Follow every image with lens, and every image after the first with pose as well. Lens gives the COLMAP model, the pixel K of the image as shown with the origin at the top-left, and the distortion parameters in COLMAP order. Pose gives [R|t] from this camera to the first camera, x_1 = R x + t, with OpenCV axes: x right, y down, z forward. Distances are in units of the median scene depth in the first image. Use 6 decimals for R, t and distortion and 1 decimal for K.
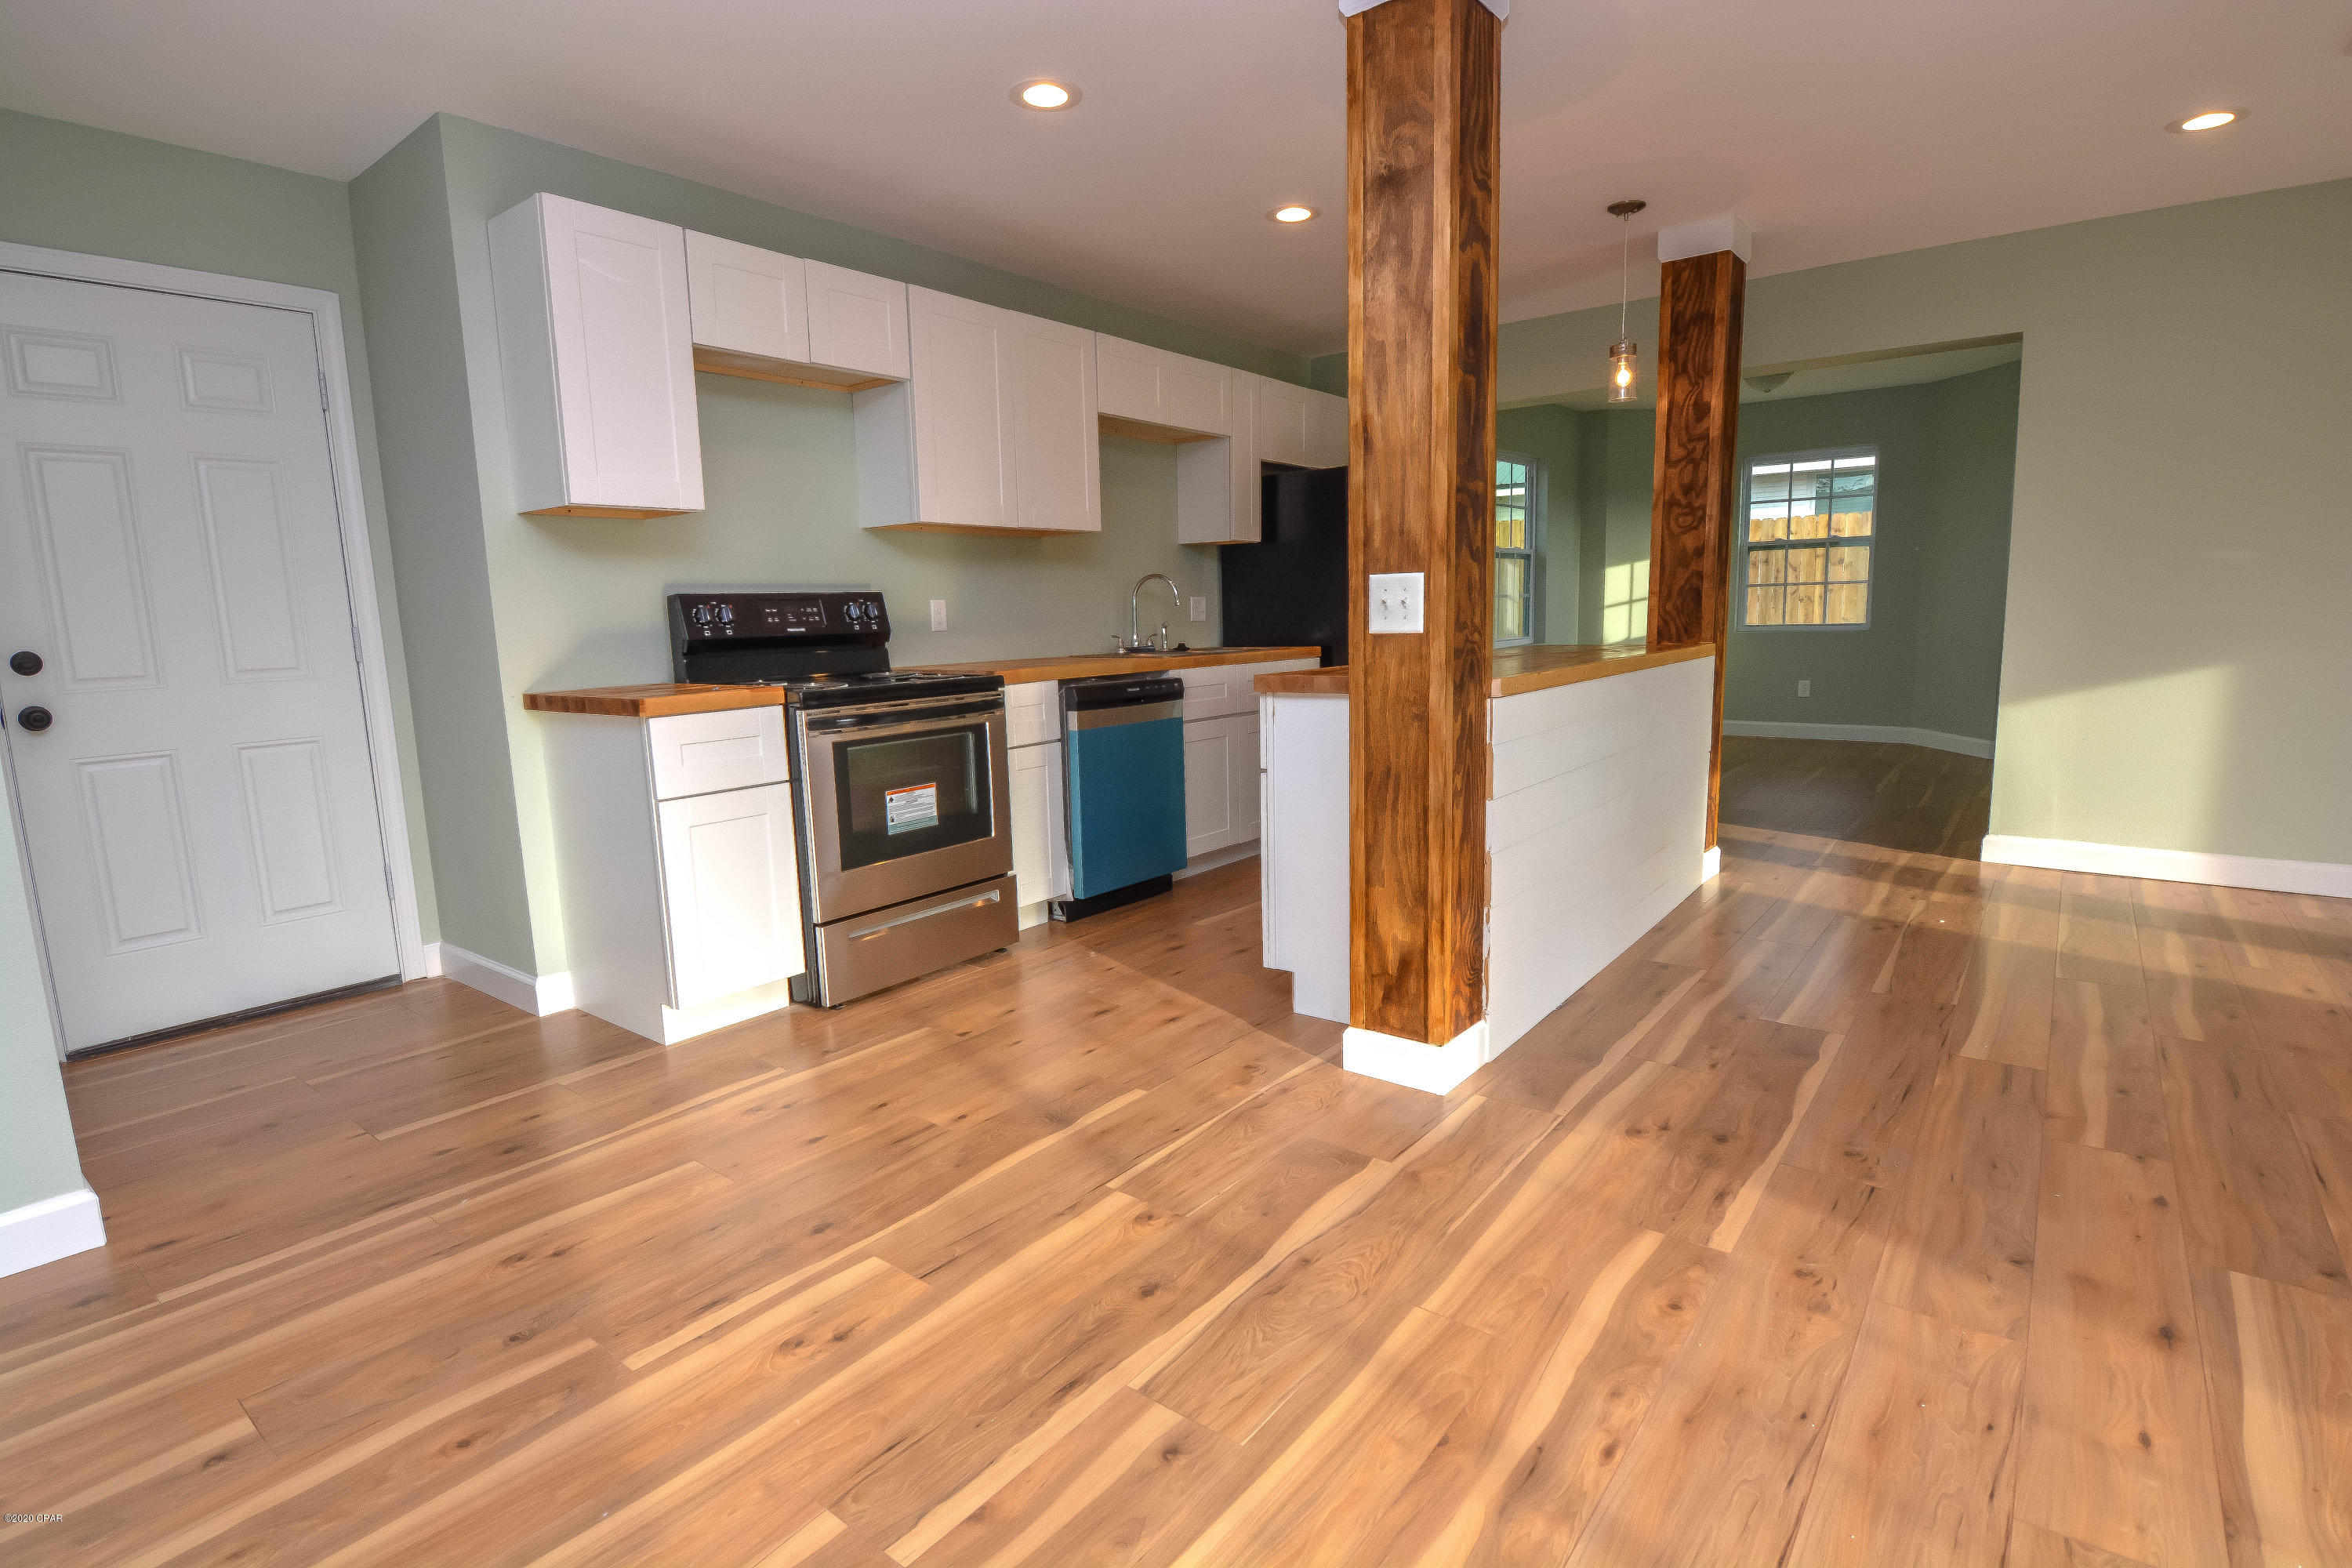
lens RADIAL K [[1141.5, 0, 1165.8], [0, 1141.5, 794.0], [0, 0, 1]] dist [-0.011061, -0.007449]
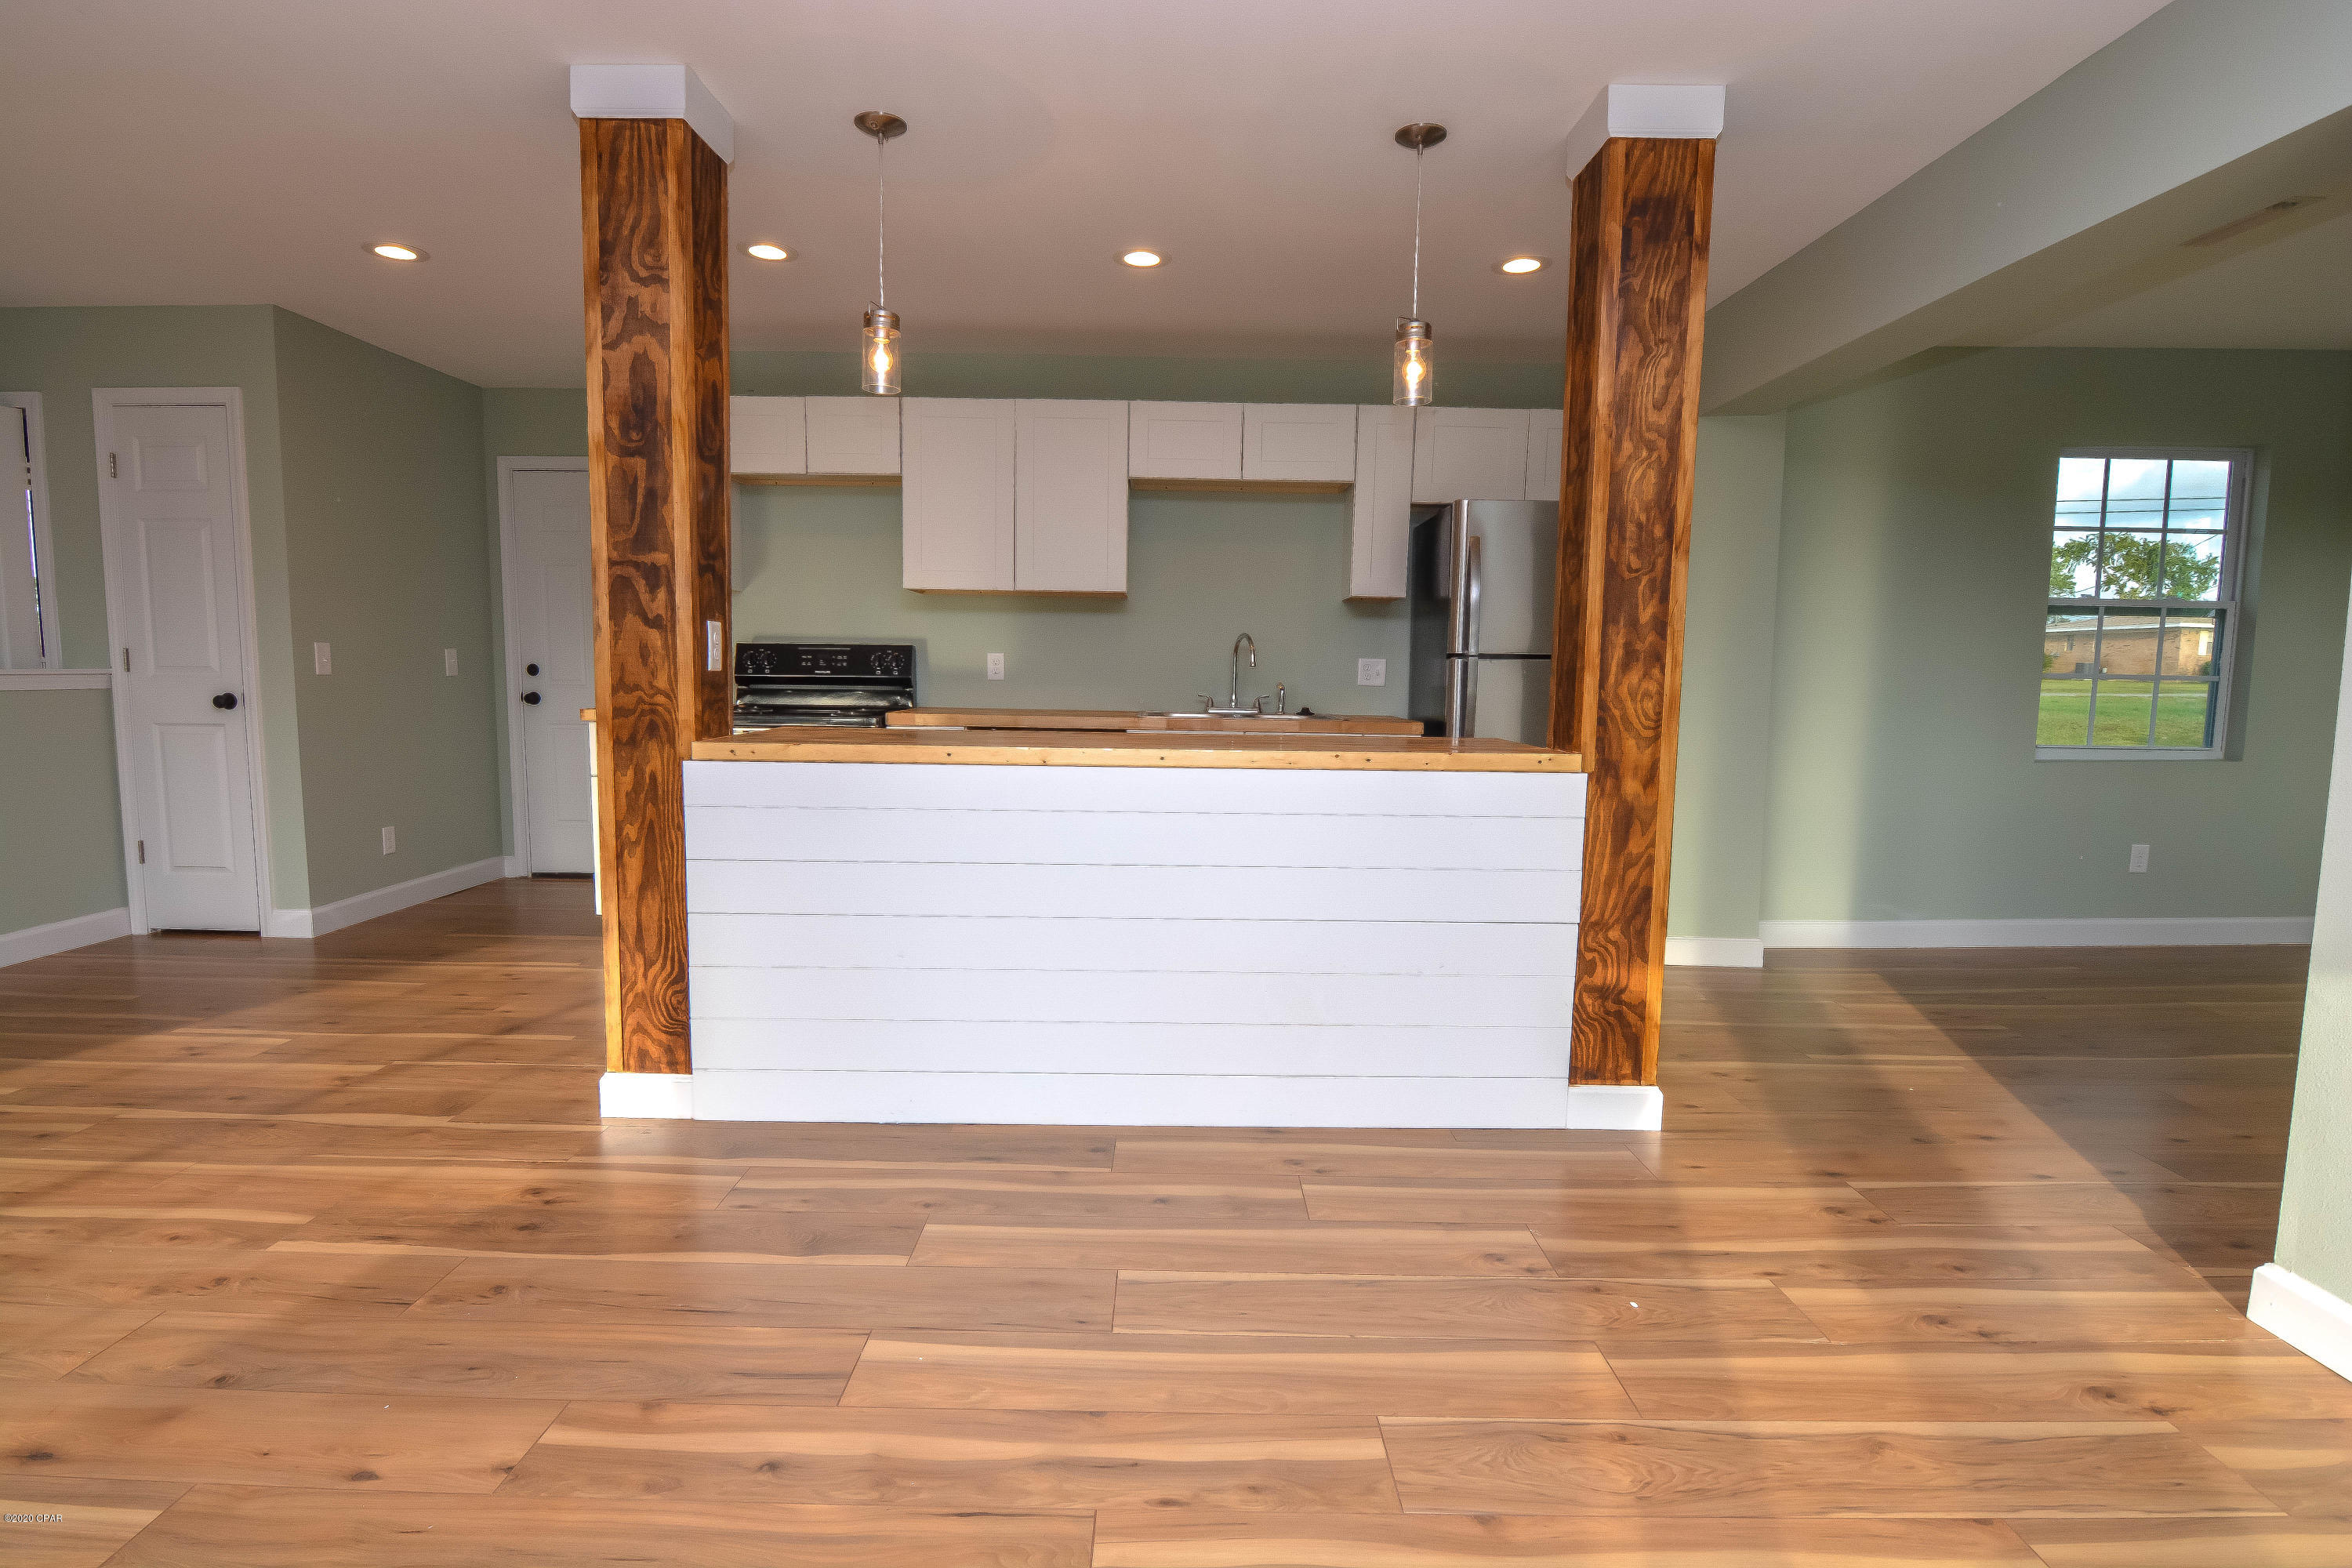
lens RADIAL K [[1141.5, 0, 1168.4], [0, 1141.5, 791.5], [0, 0, 1]] dist [-0.011061, -0.007449]
pose [[0.617977, 0.121589, -0.776737, 1.078871], [-0.155162, 0.987399, 0.031118, -0.123691], [0.770733, 0.101290, 0.629056, 0.550396]]
